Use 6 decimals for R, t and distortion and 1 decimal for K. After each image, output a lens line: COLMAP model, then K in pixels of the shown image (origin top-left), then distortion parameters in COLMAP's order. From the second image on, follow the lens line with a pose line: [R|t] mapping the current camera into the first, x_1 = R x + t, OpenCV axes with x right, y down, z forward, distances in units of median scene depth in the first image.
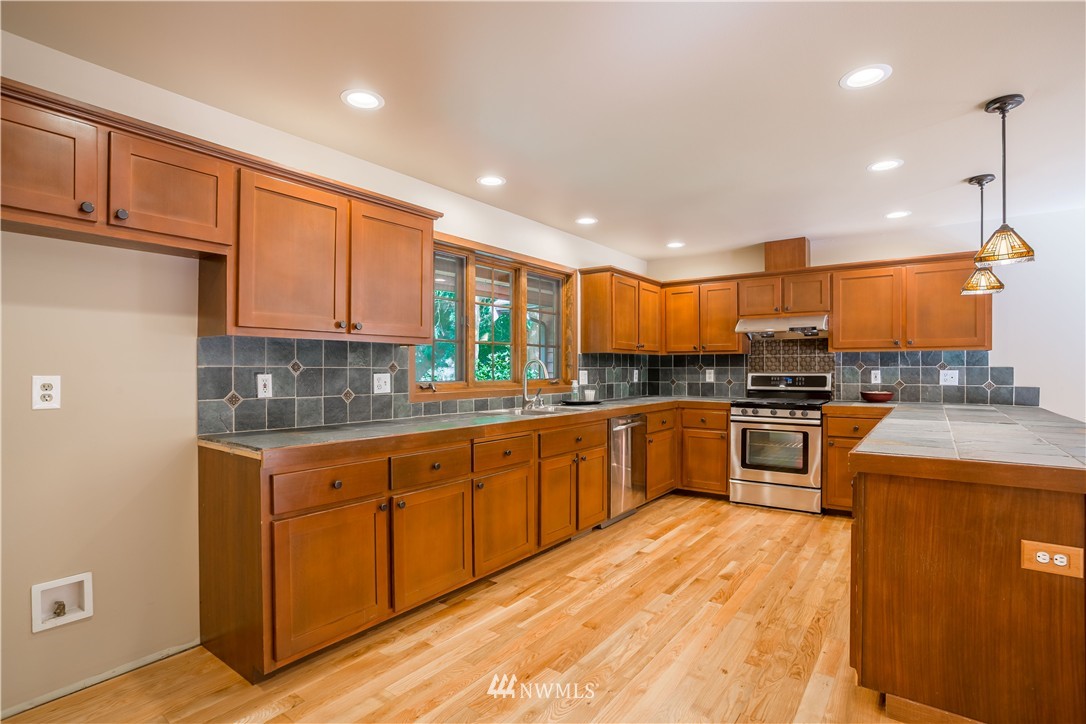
lens RADIAL K [[532.7, 0, 555.7], [0, 532.7, 362.0], [0, 0, 1]] dist [-0.063328, 0.027397]
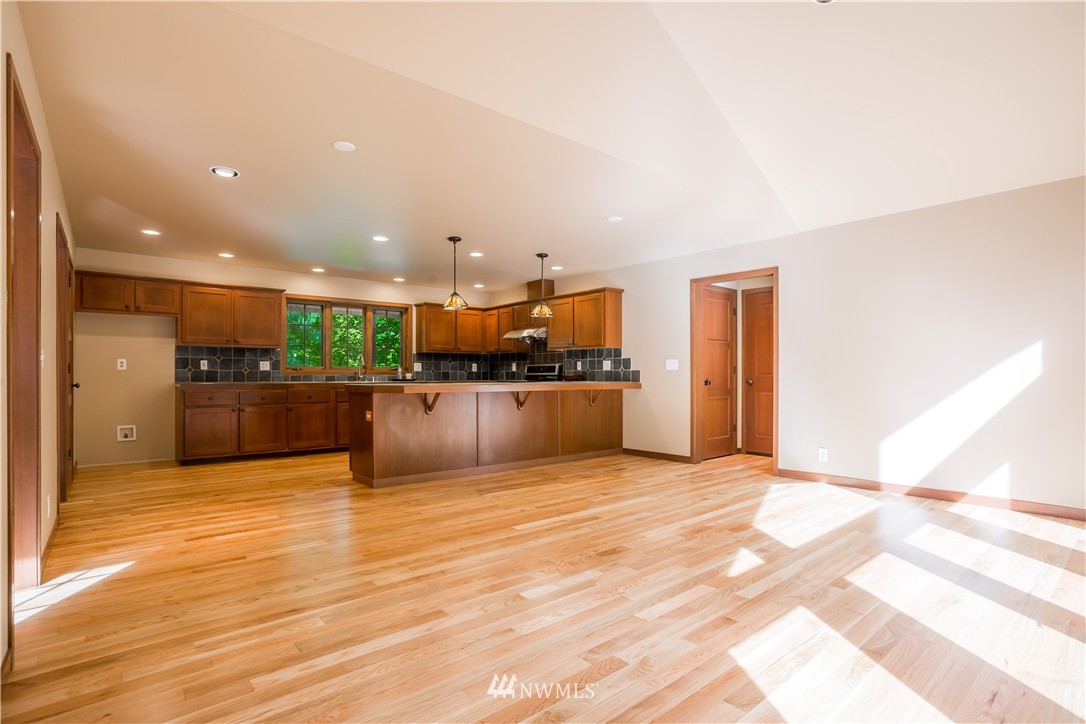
lens RADIAL K [[528.4, 0, 554.7], [0, 528.4, 361.8], [0, 0, 1]] dist [-0.053562, 0.026677]
pose [[0.974551, -0.006050, -0.224086, 0.968154], [0.003299, 0.999915, -0.012651, 0.039229], [0.224144, 0.011590, 0.974487, -0.622496]]
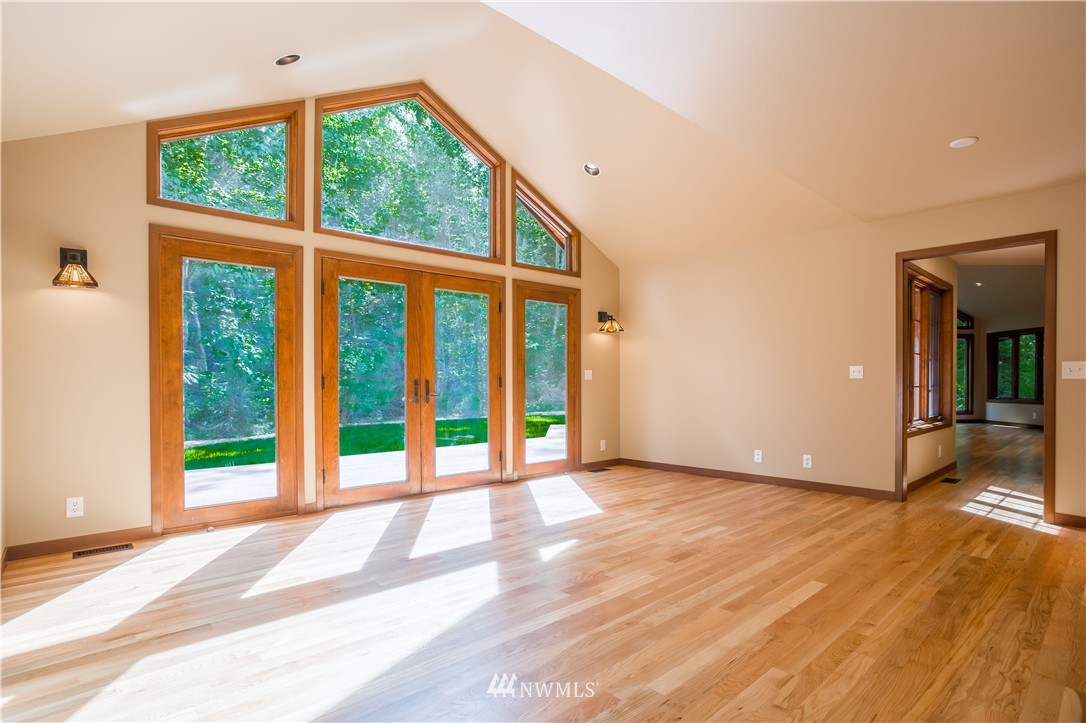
lens RADIAL K [[556.2, 0, 550.5], [0, 556.2, 393.7], [0, 0, 1]] dist [-0.036377, 0.001744]
pose [[-0.981250, -0.001525, 0.192732, 0.914447], [0.000777, 0.999929, 0.011868, 0.052564], [-0.192737, 0.011795, -0.981180, 0.829284]]
